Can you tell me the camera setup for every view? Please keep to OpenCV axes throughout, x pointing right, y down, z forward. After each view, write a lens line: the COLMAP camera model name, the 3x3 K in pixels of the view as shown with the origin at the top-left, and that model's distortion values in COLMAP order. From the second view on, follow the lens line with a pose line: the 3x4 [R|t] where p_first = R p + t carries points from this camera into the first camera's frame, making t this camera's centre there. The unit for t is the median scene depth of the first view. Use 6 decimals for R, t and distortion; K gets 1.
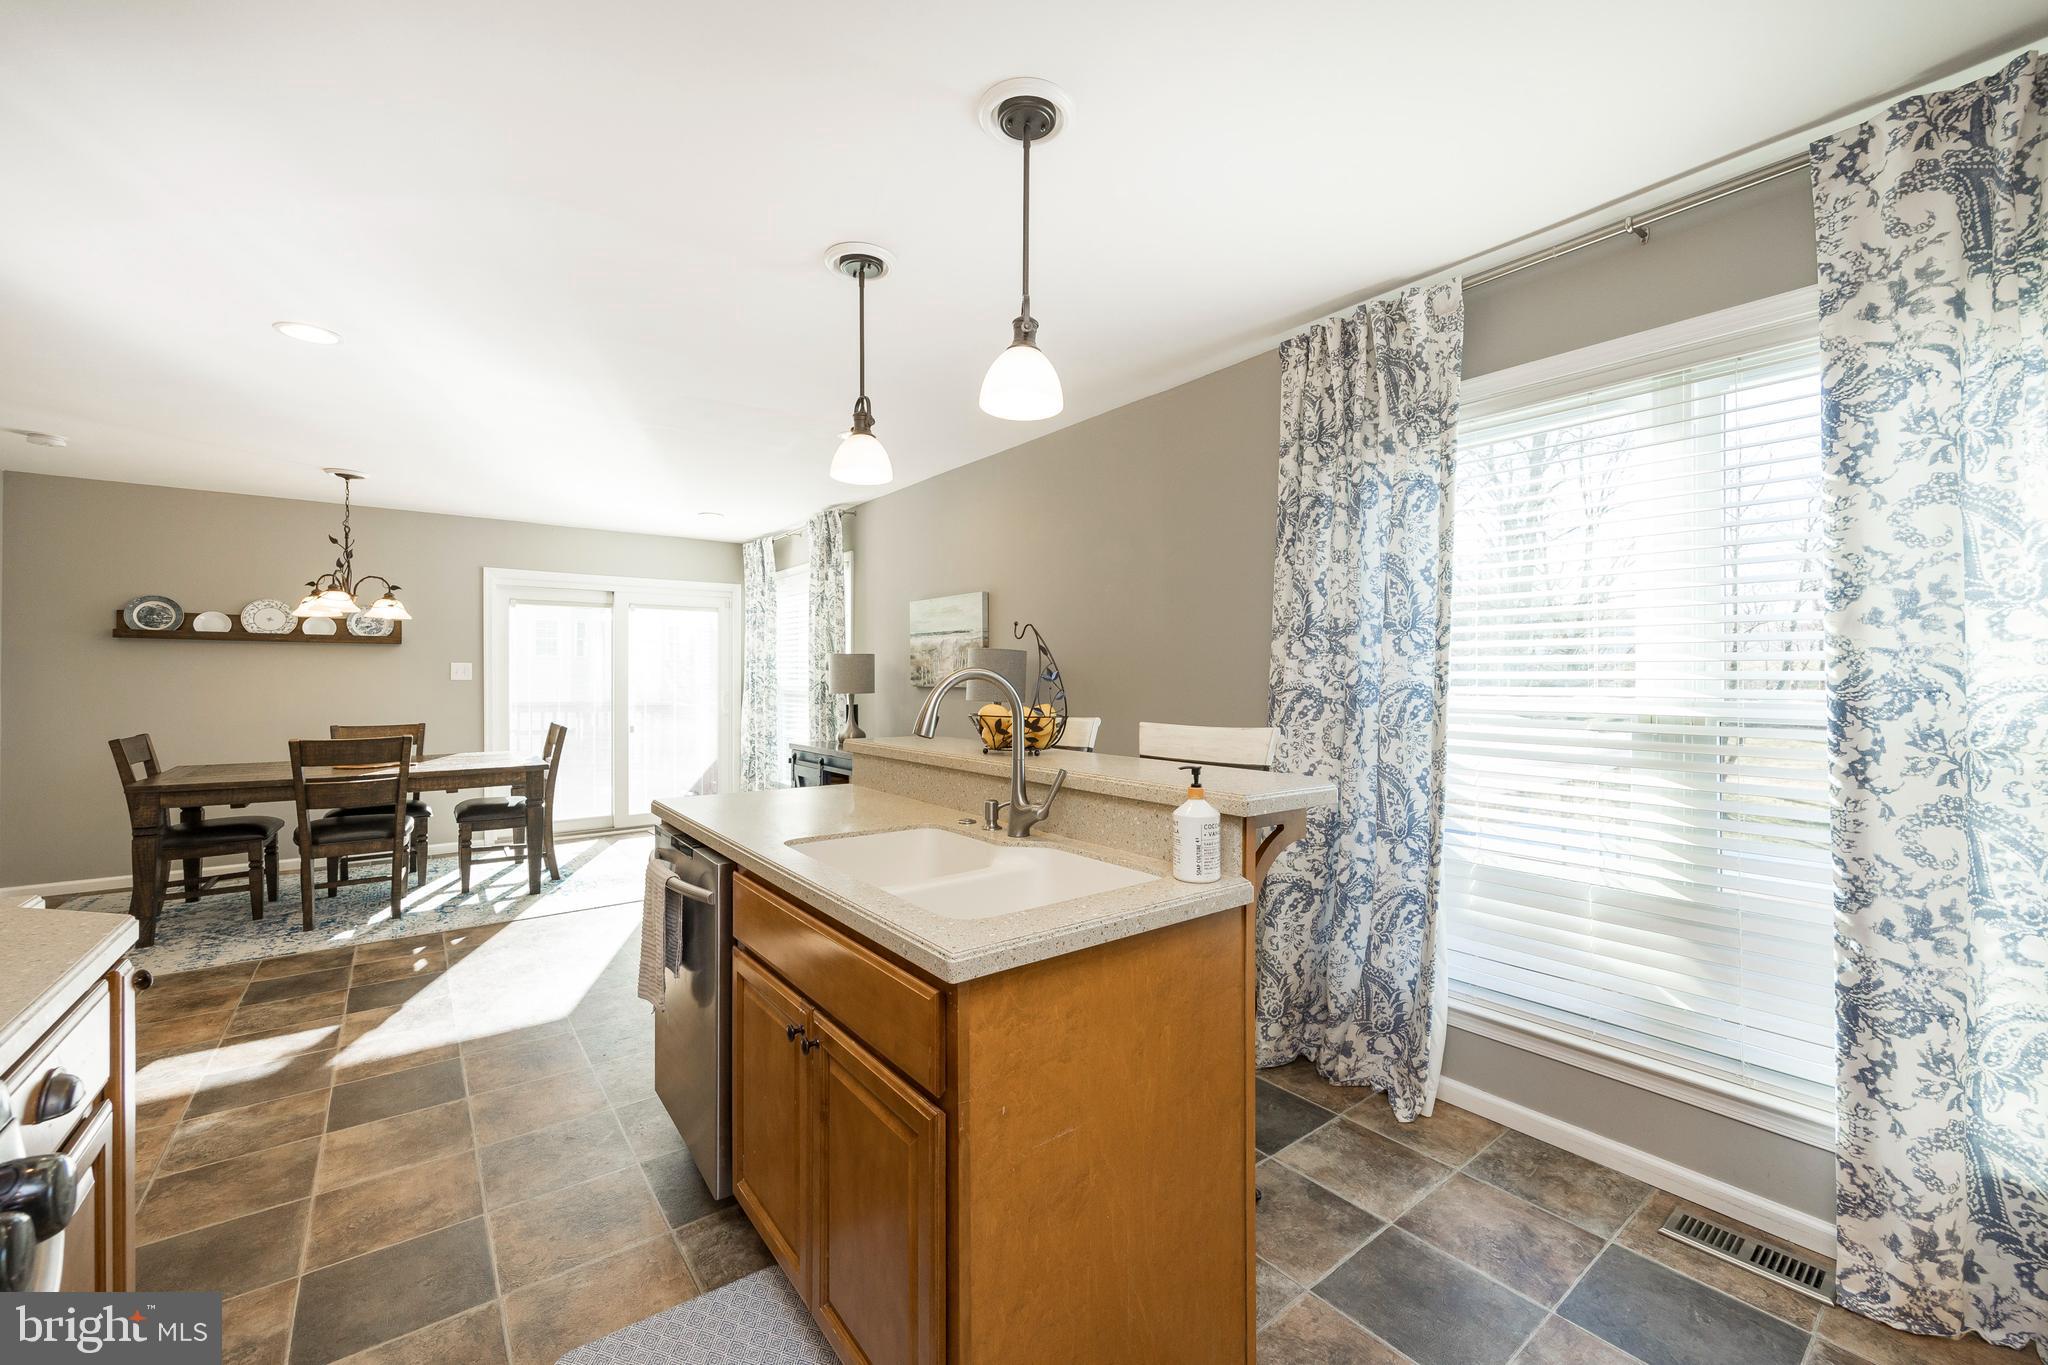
lens RADIAL K [[815.7, 0, 1027.7], [0, 815.7, 668.2], [0, 0, 1]] dist [-0.001513, 0.000130]
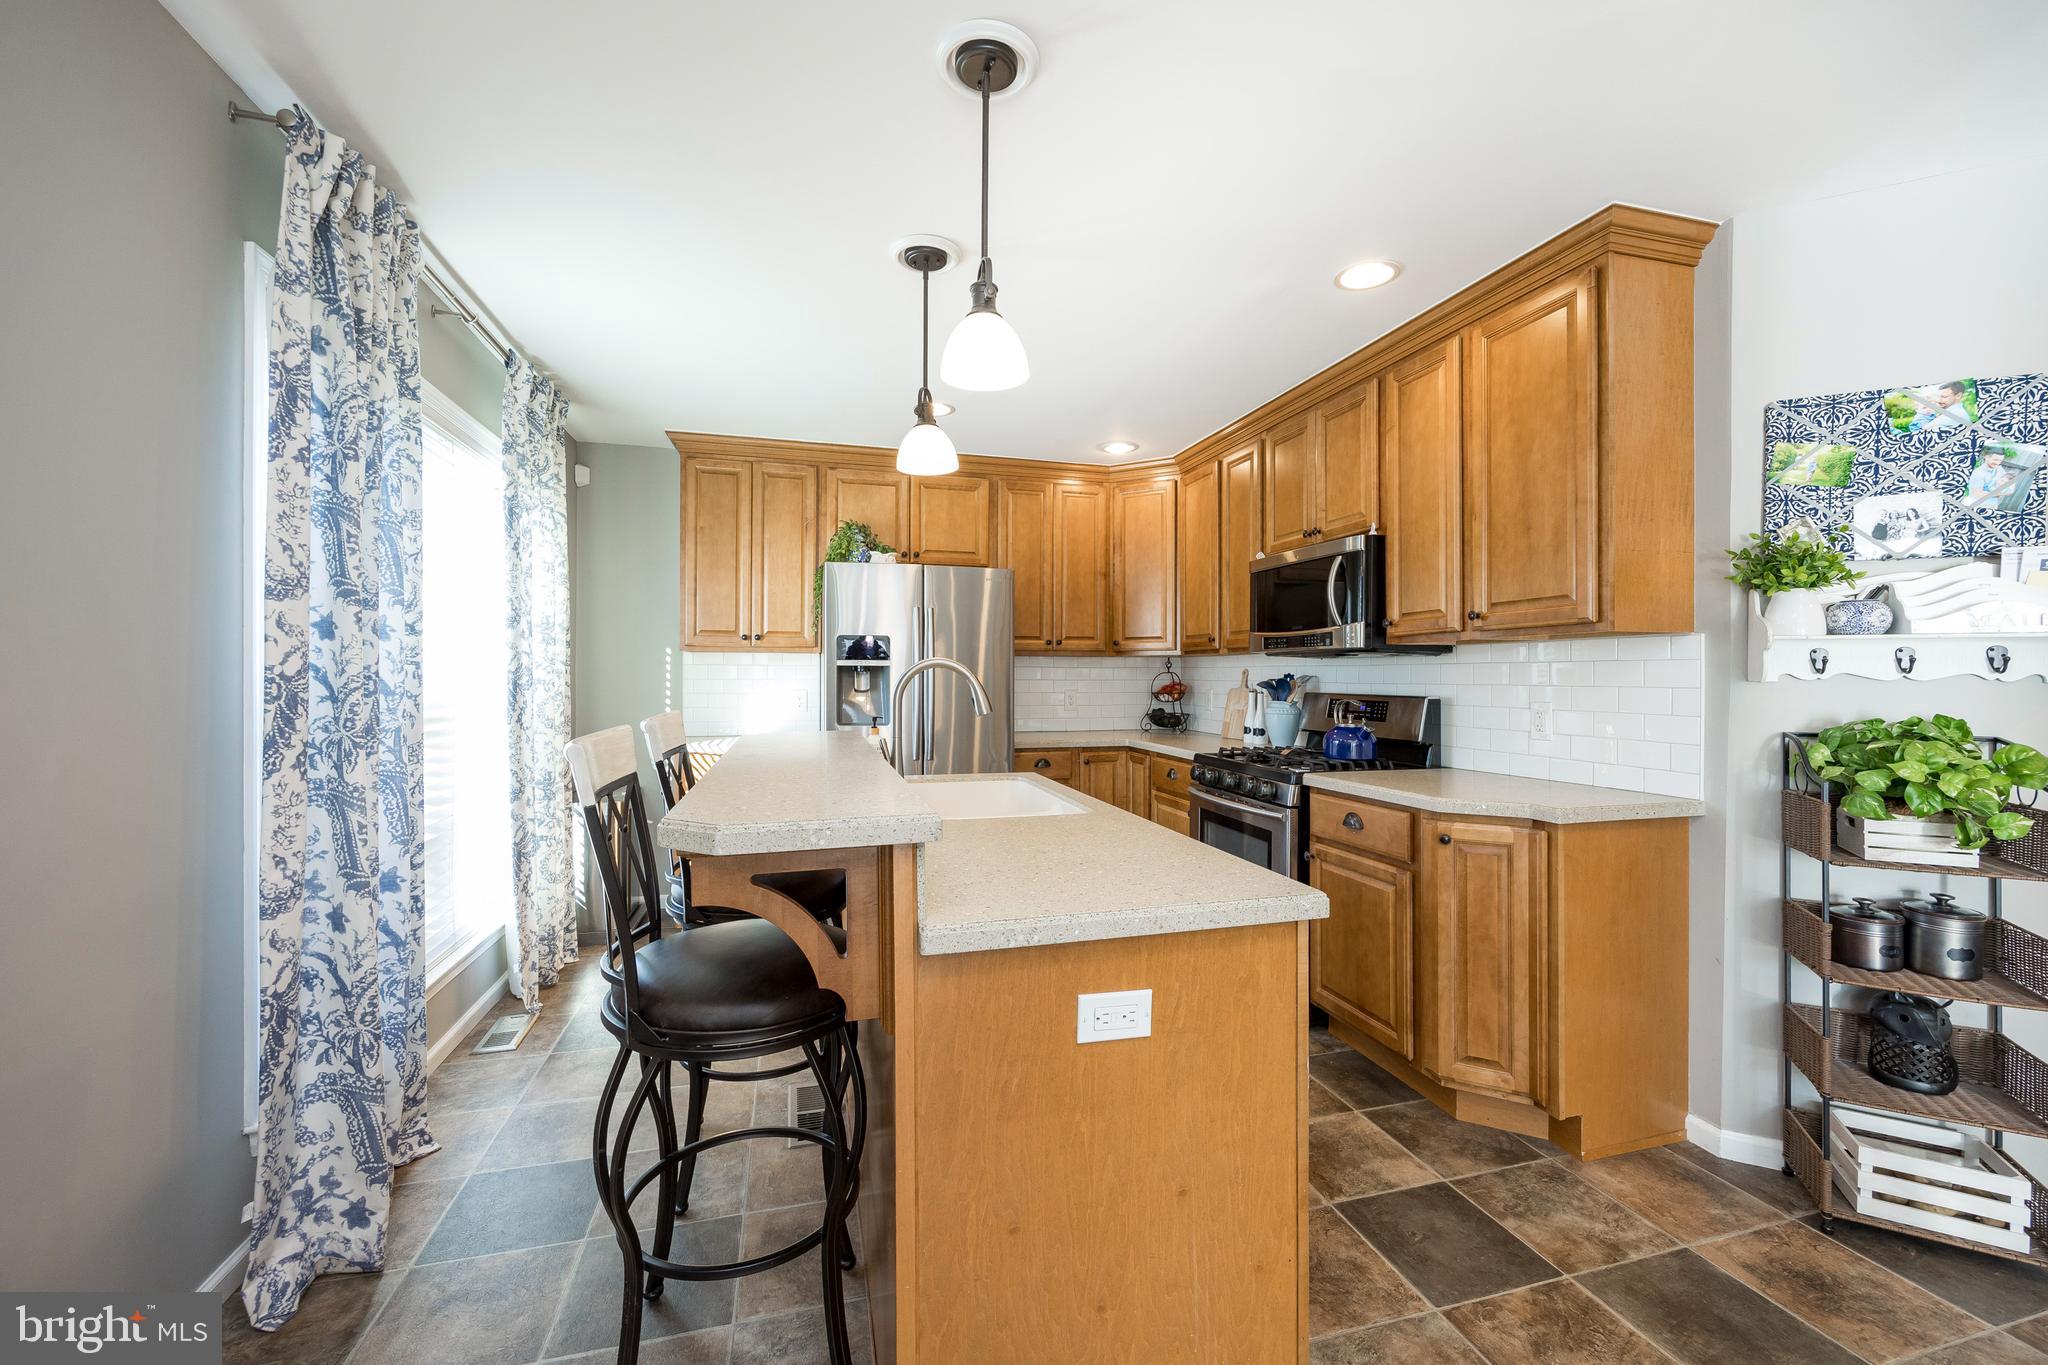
lens RADIAL K [[815.7, 0, 1026.7], [0, 815.7, 678.3], [0, 0, 1]] dist [-0.001513, 0.000130]
pose [[-0.931117, 0.007693, 0.364640, -0.673795], [0.007978, 0.999968, -0.000726, 0.046725], [-0.364634, 0.002233, -0.931148, 2.287490]]
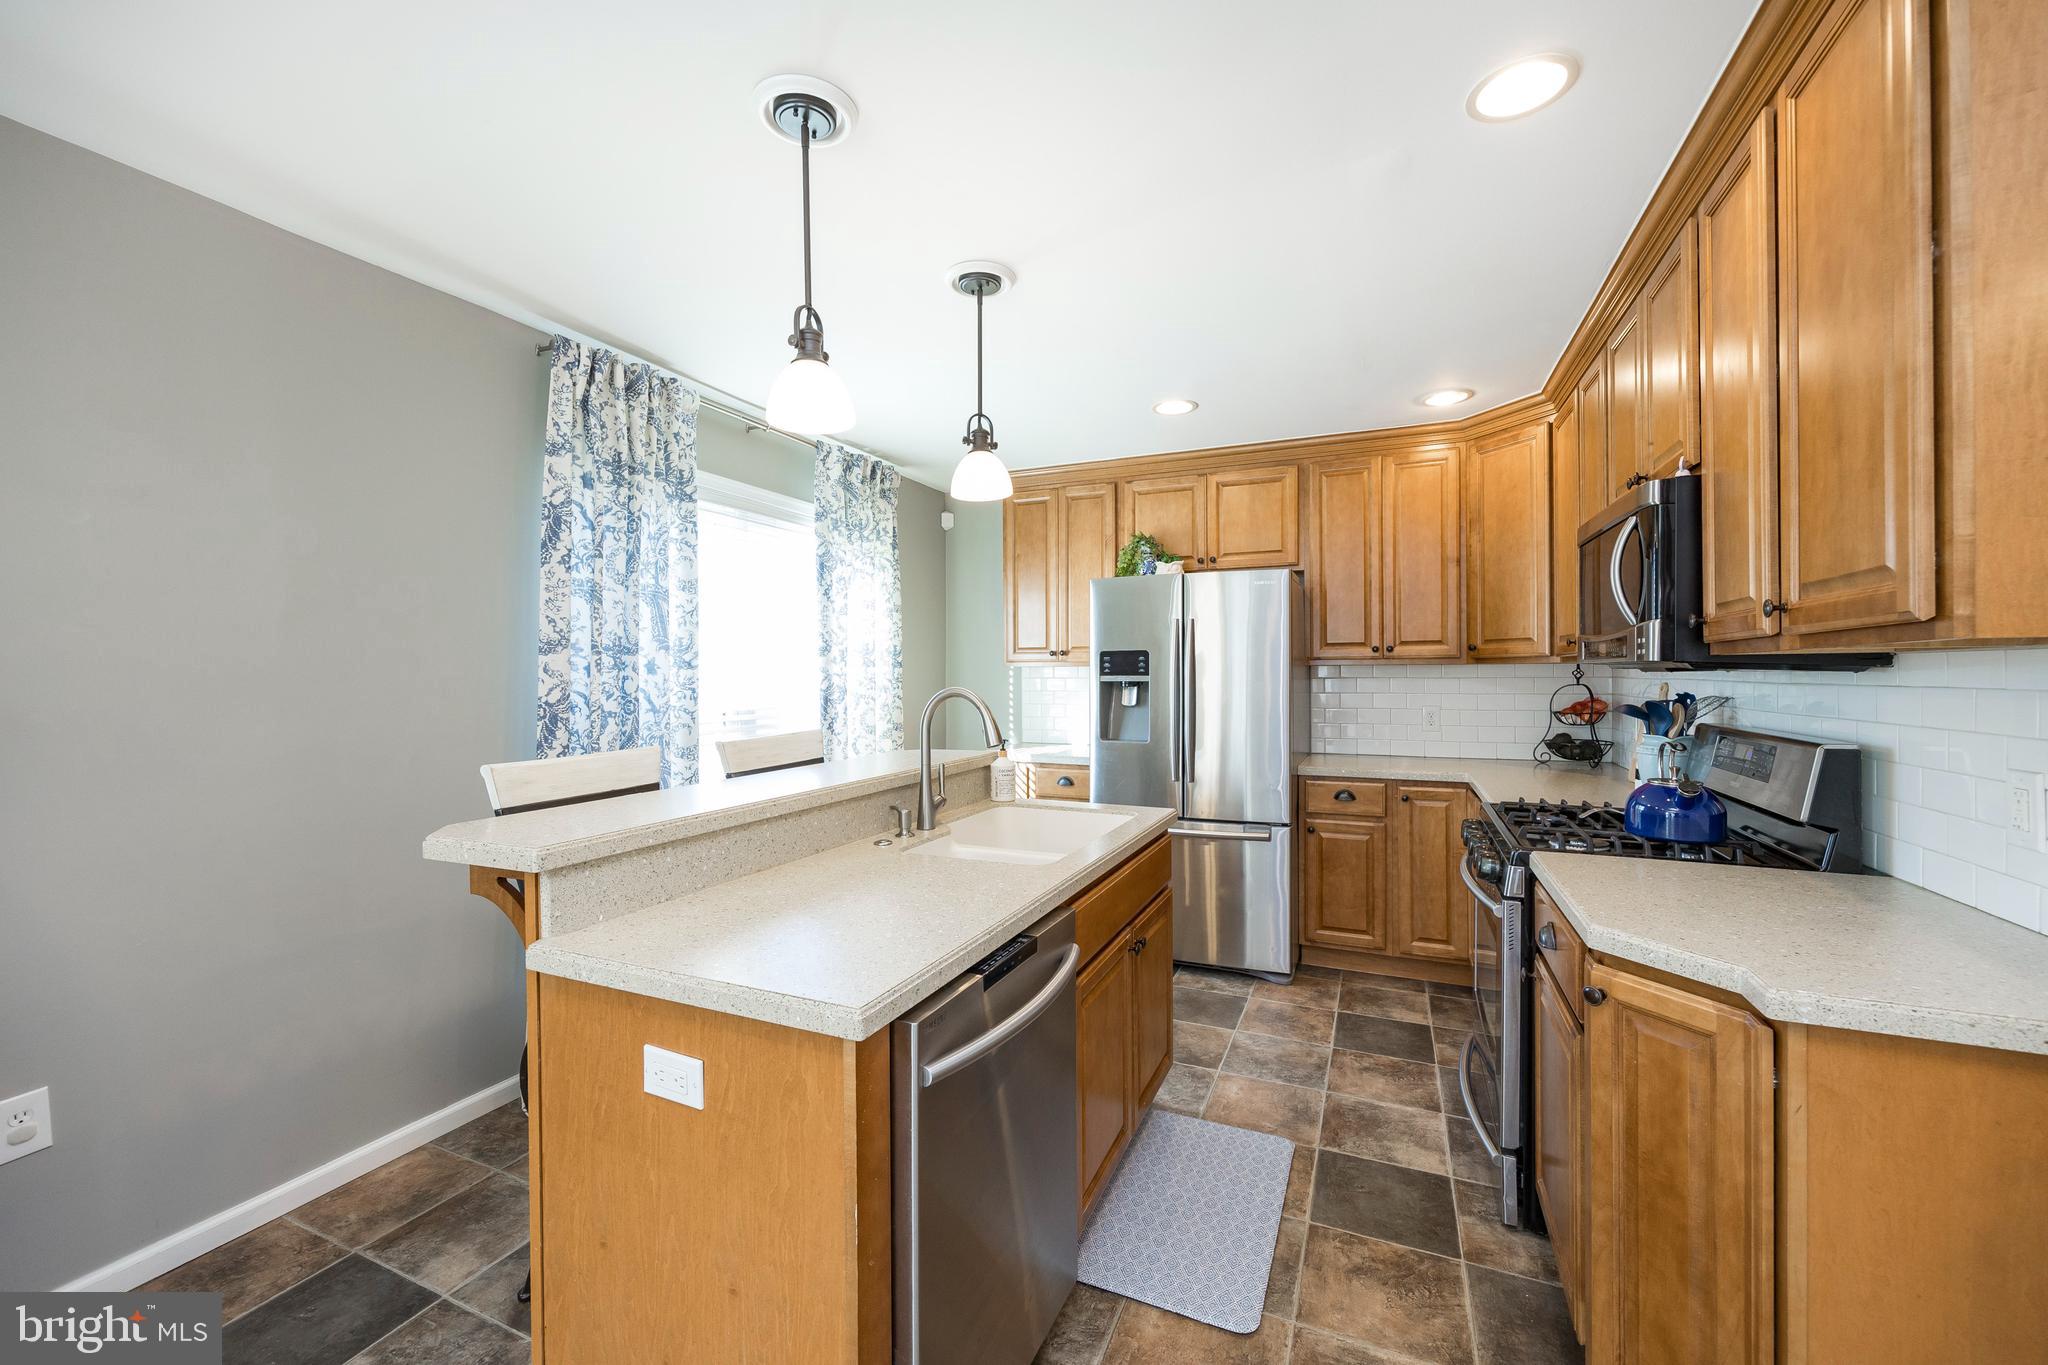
lens RADIAL K [[815.7, 0, 1025.3], [0, 815.7, 678.5], [0, 0, 1]] dist [-0.001513, 0.000130]
pose [[-0.479352, 0.006977, 0.877595, -1.271223], [0.009661, 0.999950, -0.002673, 0.001613], [-0.877569, 0.007197, -0.479396, 1.639633]]
